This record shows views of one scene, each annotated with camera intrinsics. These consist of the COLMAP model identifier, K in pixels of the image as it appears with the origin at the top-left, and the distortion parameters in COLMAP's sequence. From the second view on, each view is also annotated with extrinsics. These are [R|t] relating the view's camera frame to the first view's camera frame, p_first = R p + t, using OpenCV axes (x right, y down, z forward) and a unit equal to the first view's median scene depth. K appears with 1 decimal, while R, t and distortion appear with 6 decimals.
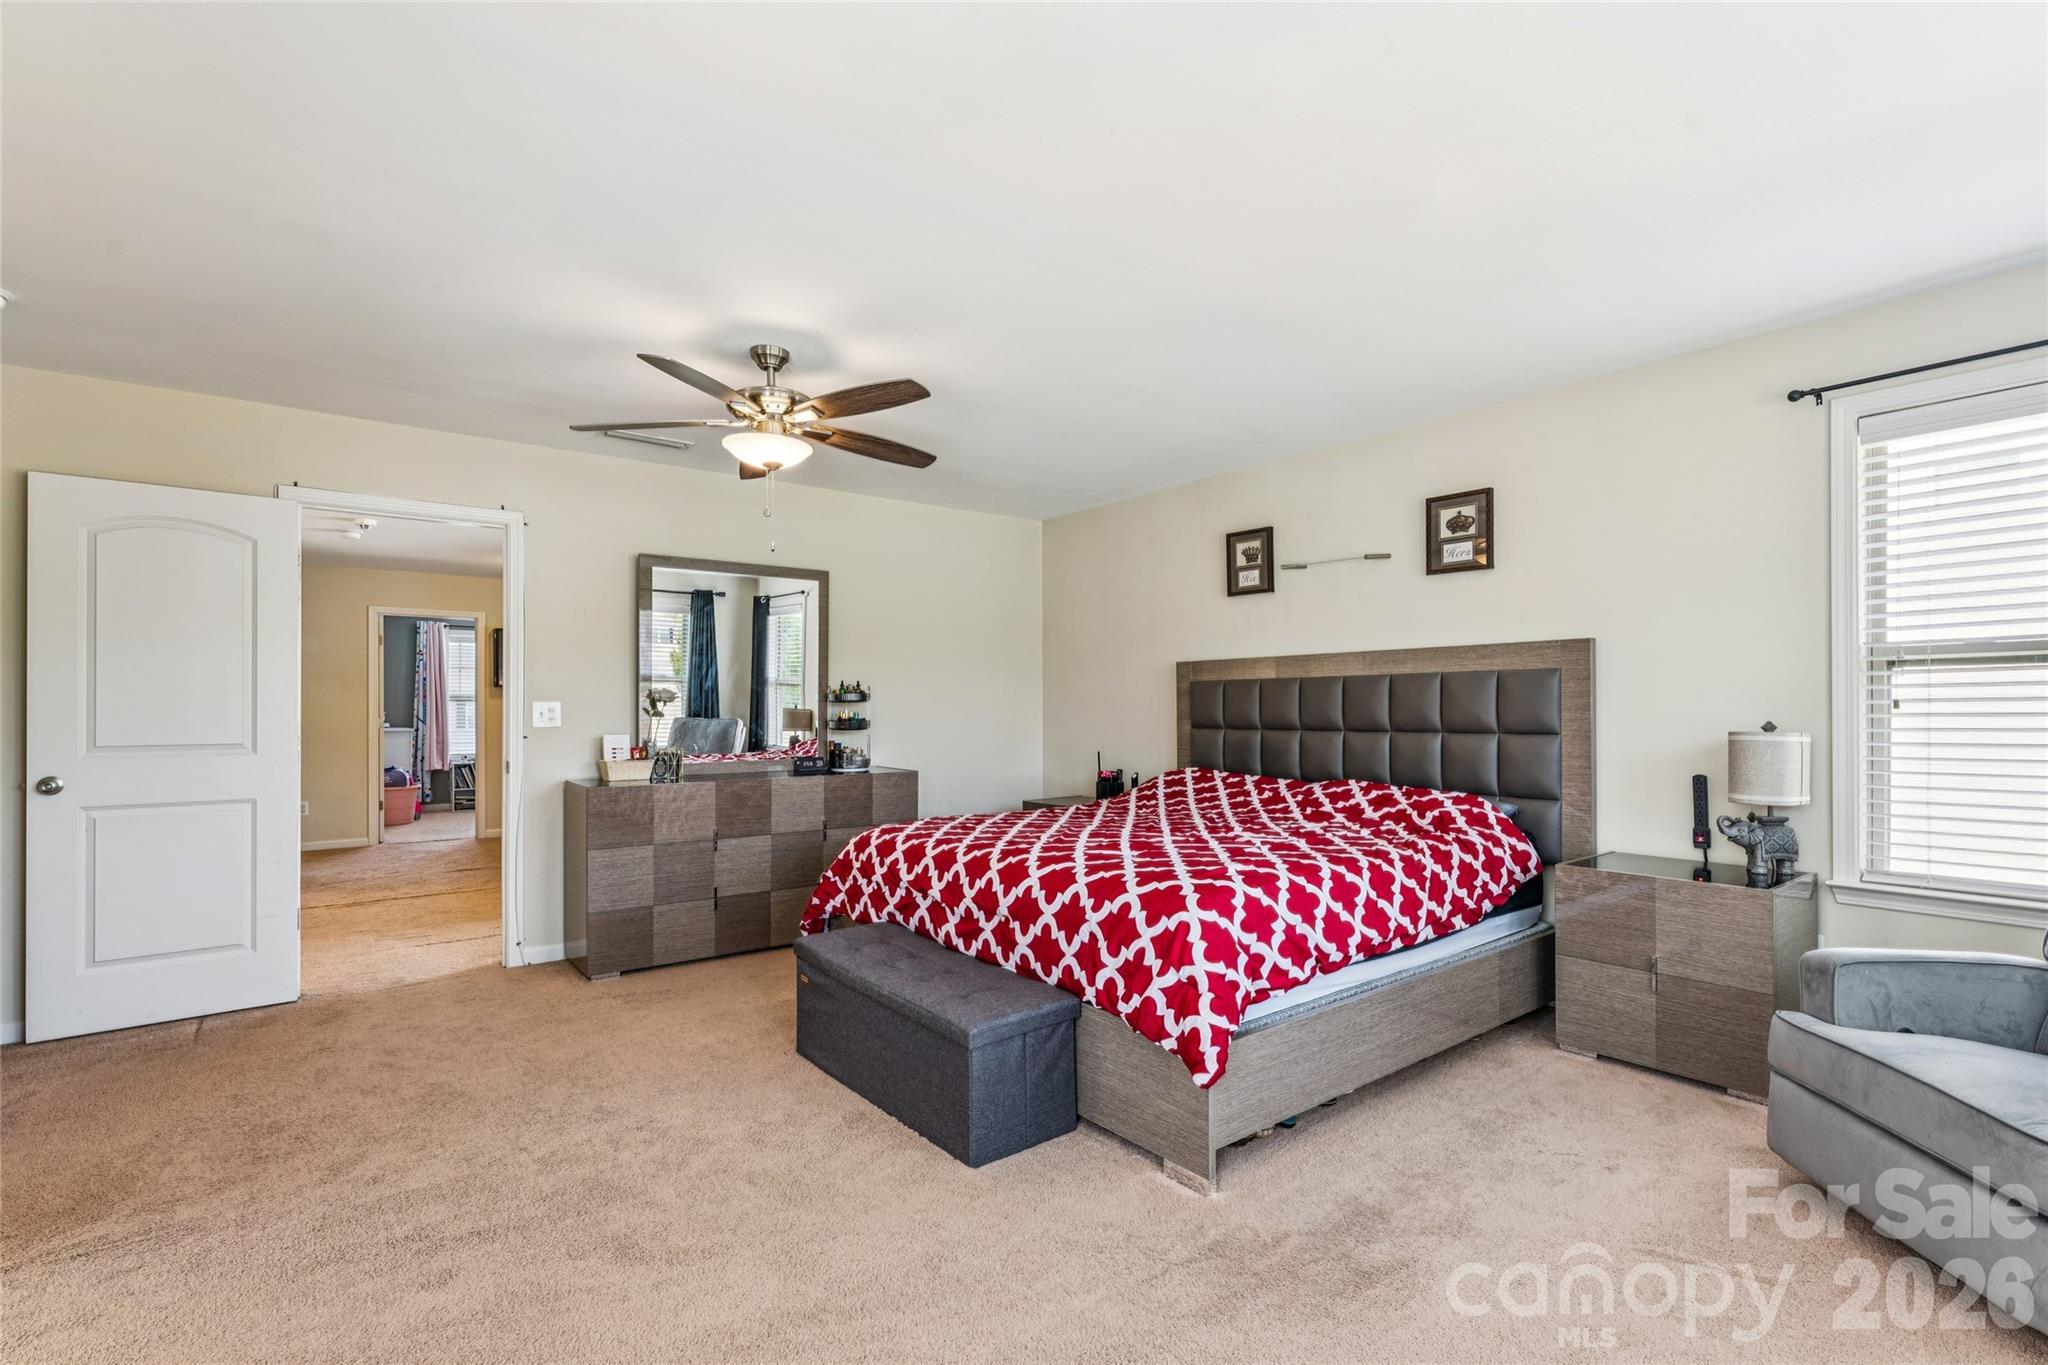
lens RADIAL K [[929.0, 0, 1024.5], [0, 929.0, 691.9], [0, 0, 1]] dist [0.001495, 0.000211]
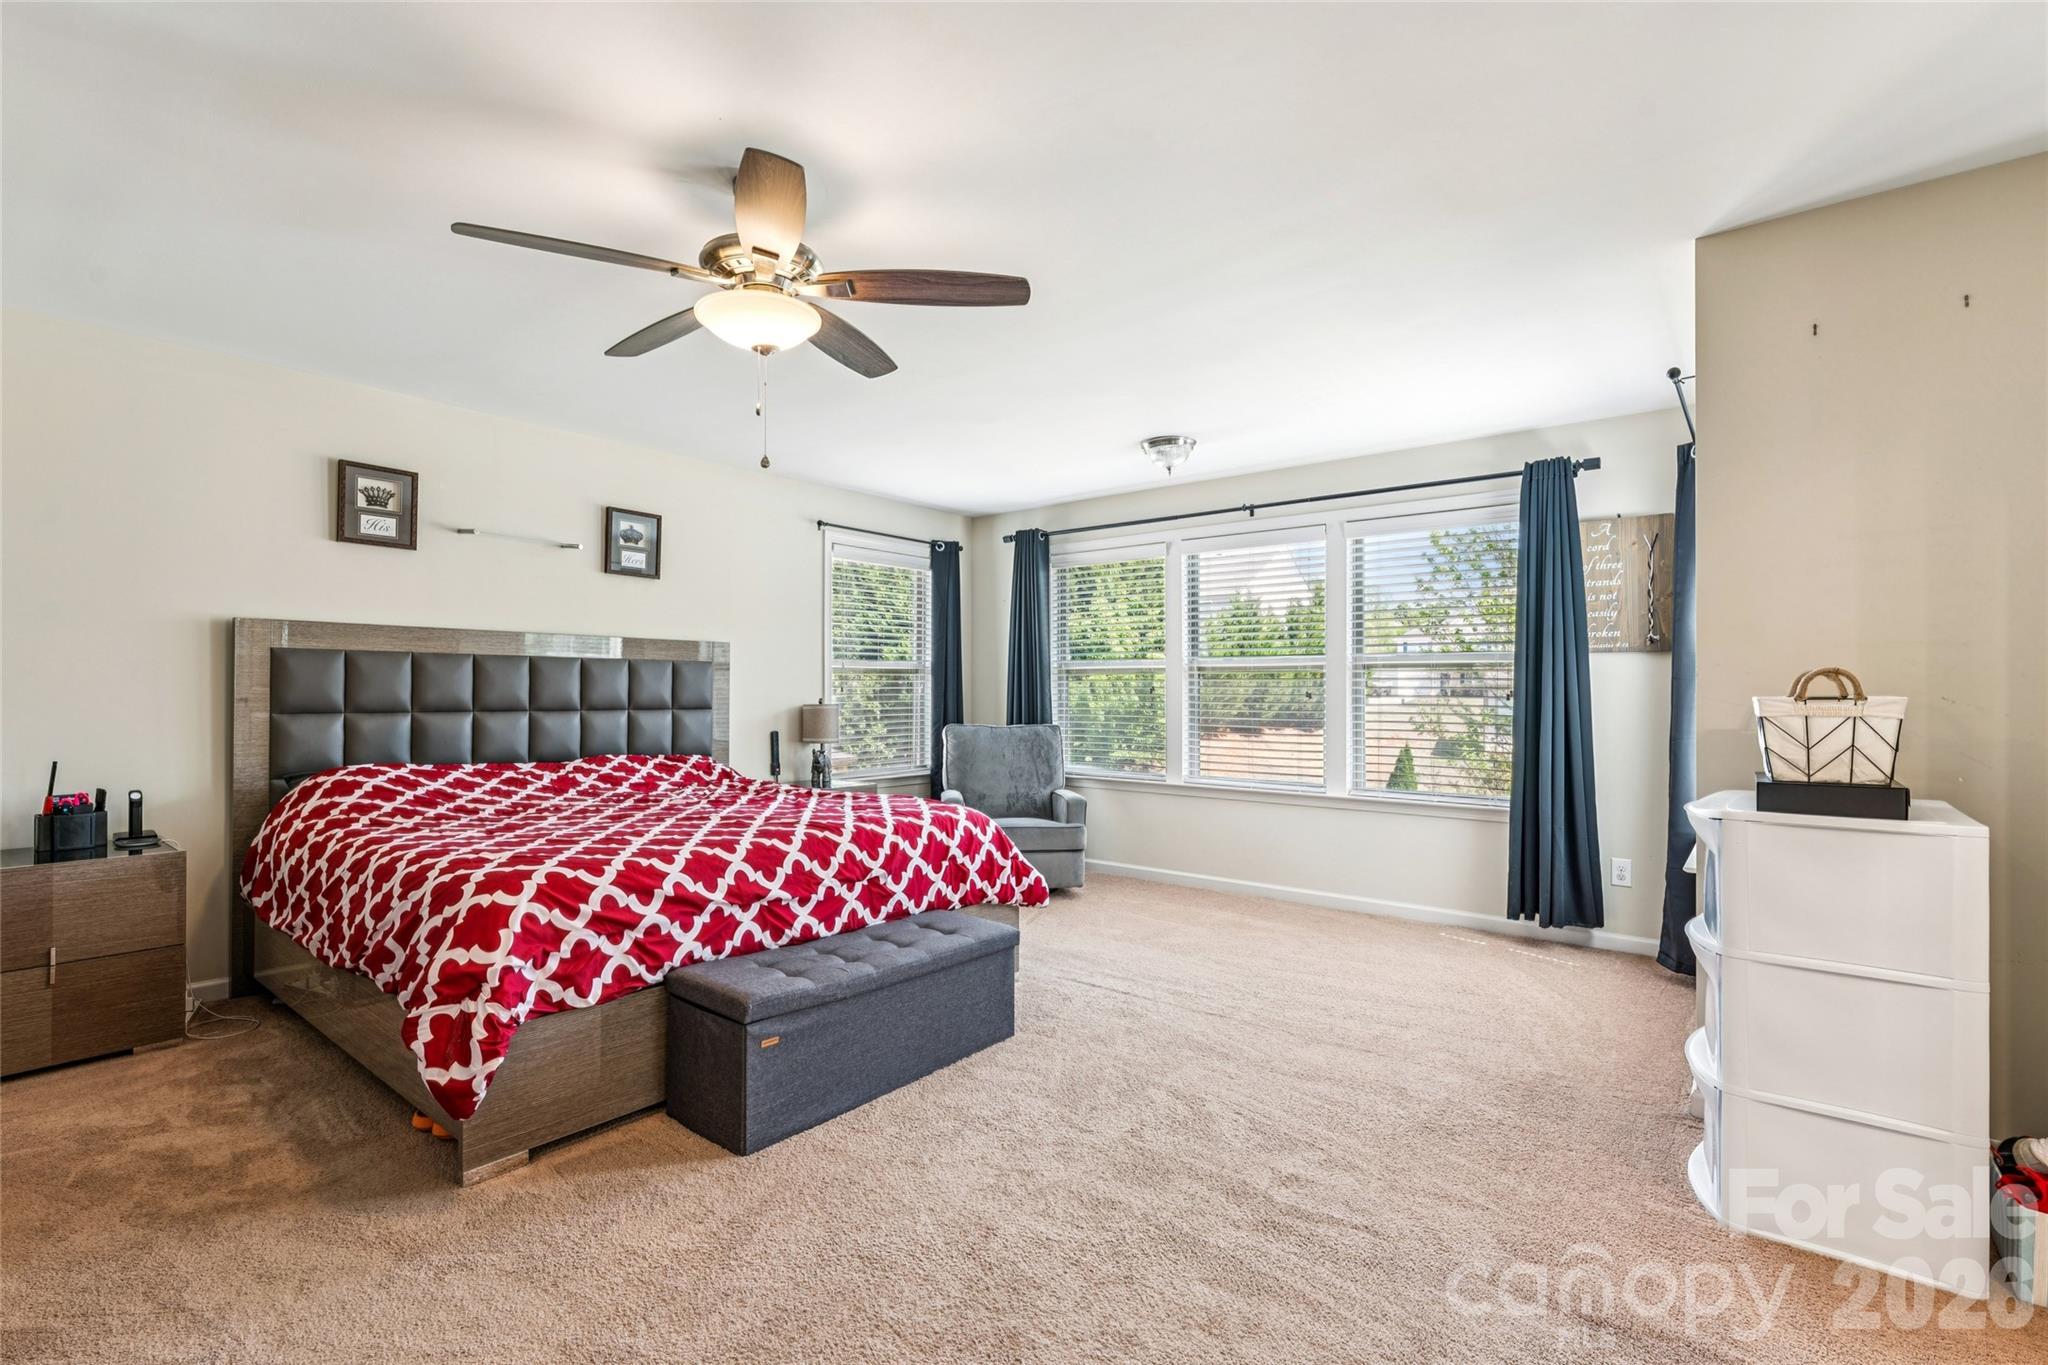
lens RADIAL K [[929.0, 0, 1024.5], [0, 929.0, 691.9], [0, 0, 1]] dist [0.001495, 0.000211]
pose [[-0.227318, 0.004026, 0.973812, -0.799123], [-0.020350, 0.999753, -0.008884, 0.020291], [-0.973608, -0.021836, -0.227180, 0.763431]]
